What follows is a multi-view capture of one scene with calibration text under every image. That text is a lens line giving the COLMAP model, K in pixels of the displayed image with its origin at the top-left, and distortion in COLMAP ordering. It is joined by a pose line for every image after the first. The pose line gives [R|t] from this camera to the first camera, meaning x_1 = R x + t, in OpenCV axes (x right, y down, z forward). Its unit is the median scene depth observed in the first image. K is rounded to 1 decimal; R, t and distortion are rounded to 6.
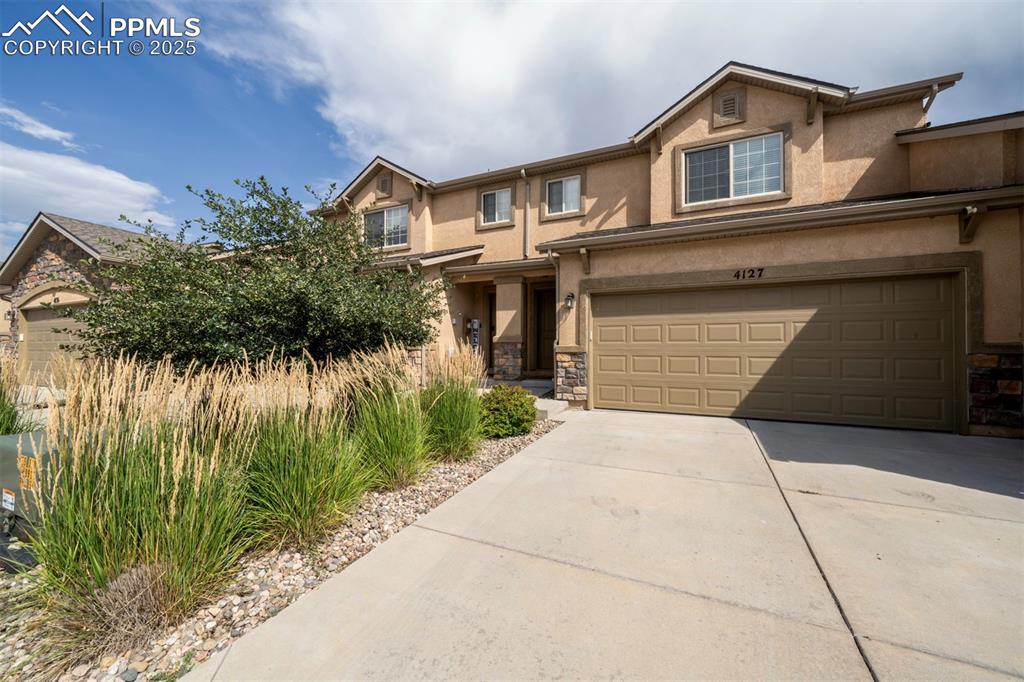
lens RADIAL K [[411.9, 0, 512.1], [0, 411.9, 341.9], [0, 0, 1]] dist [-0.000840, -0.000422]
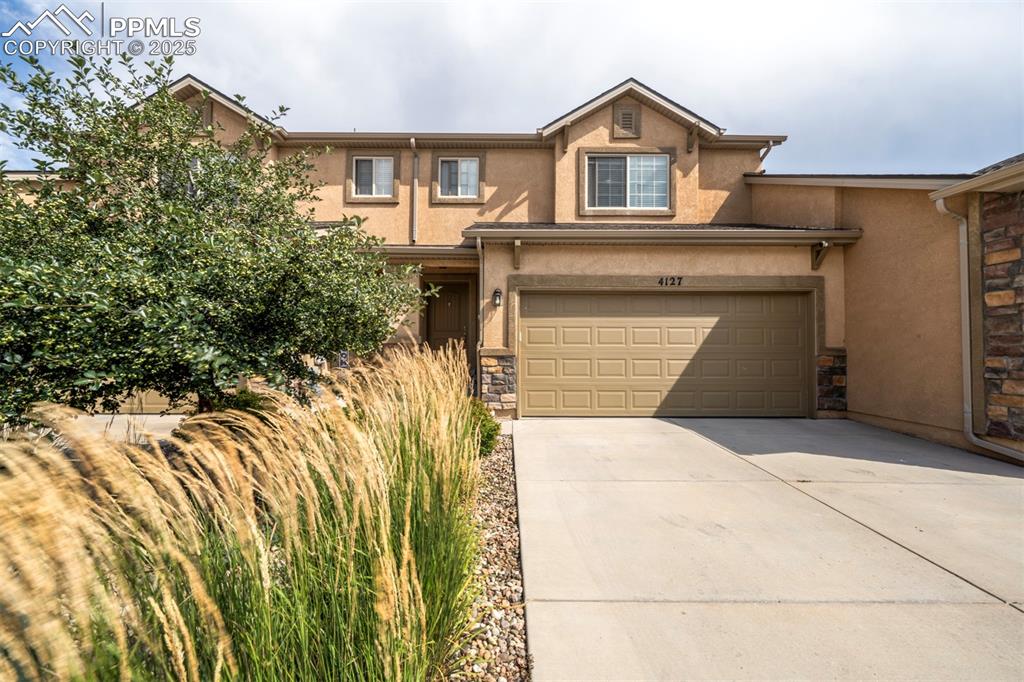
lens RADIAL K [[442.8, 0, 511.6], [0, 442.8, 340.7], [0, 0, 1]] dist [0.002448, 0.000093]
pose [[0.894290, 0.009822, 0.447381, -0.261609], [-0.007565, 0.999948, -0.006831, -0.000908], [-0.447425, 0.002724, 0.894317, 0.136387]]
